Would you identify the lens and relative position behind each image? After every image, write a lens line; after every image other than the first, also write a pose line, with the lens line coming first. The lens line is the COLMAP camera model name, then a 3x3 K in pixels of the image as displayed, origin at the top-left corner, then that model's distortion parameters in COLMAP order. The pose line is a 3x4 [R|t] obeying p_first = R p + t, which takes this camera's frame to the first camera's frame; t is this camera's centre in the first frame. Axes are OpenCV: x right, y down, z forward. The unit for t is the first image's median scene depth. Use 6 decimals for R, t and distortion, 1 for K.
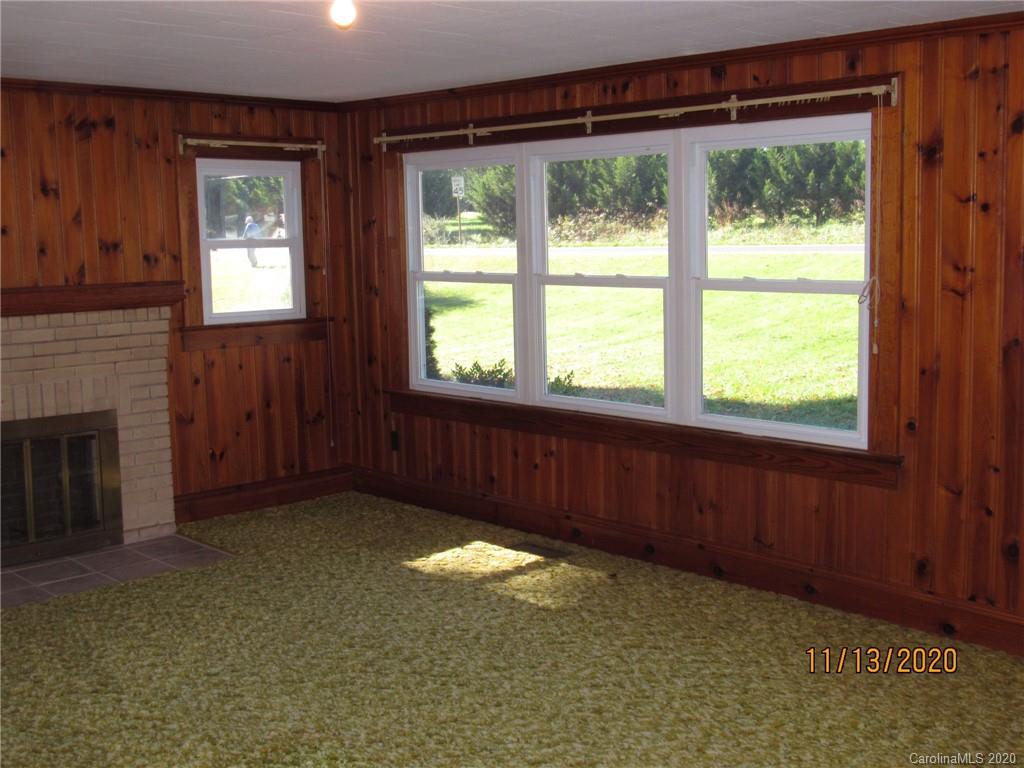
lens RADIAL K [[1187.2, 0, 513.9], [0, 1187.2, 380.8], [0, 0, 1]] dist [-0.033088, 0.000000]
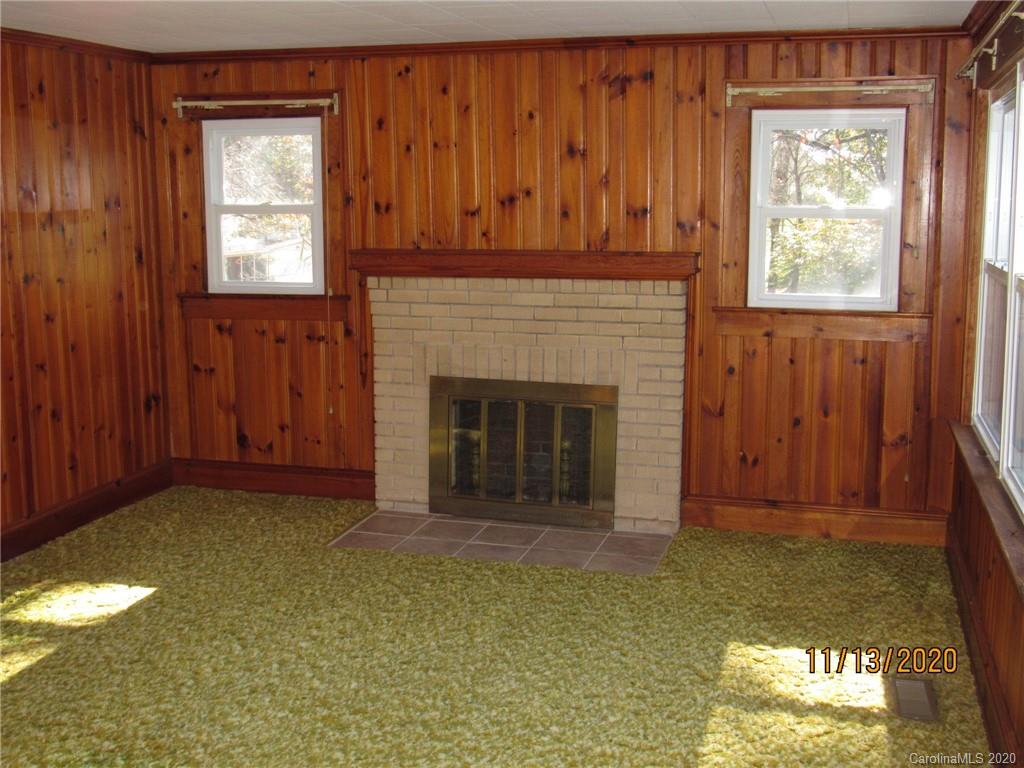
lens RADIAL K [[1187.2, 0, 510.9], [0, 1187.2, 384.8], [0, 0, 1]] dist [-0.033088, 0.000000]
pose [[0.484460, 0.150192, -0.861824, 0.473347], [-0.116820, 0.987436, 0.106414, -0.073833], [0.866978, 0.049125, 0.495919, 0.508705]]
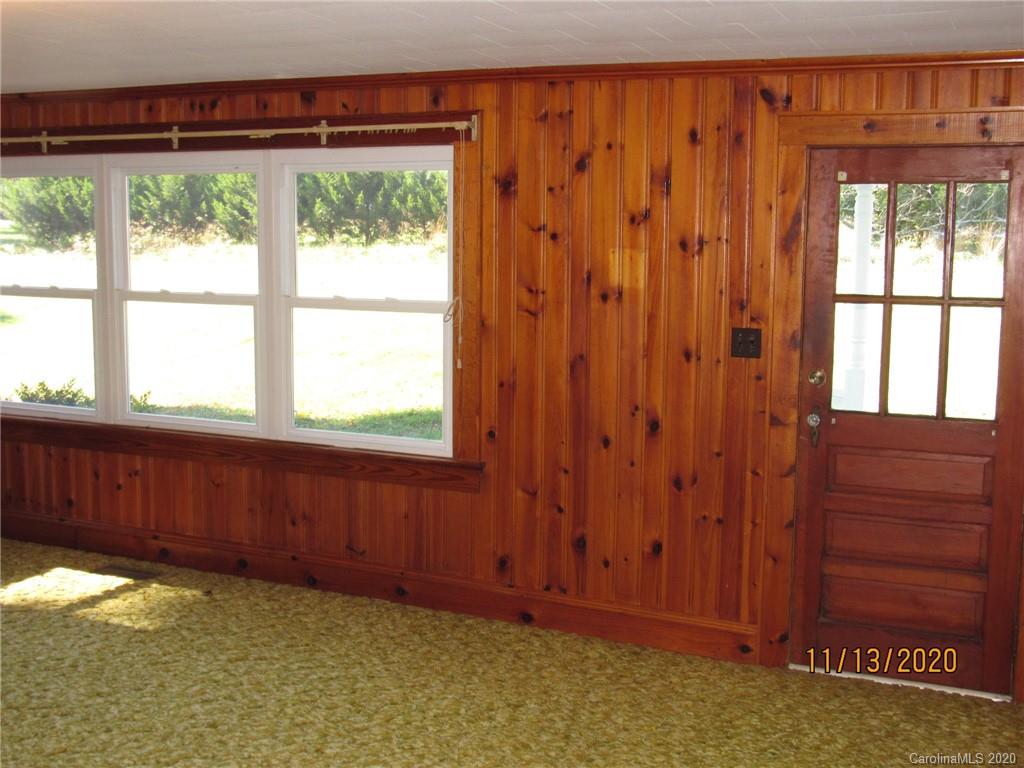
lens RADIAL K [[1187.2, 0, 511.3], [0, 1187.2, 385.1], [0, 0, 1]] dist [-0.033088, 0.000000]
pose [[0.929963, -0.012163, 0.367452, -0.042146], [0.016068, 0.999842, -0.007571, 0.001170], [-0.367302, 0.012945, 0.930012, -0.022274]]
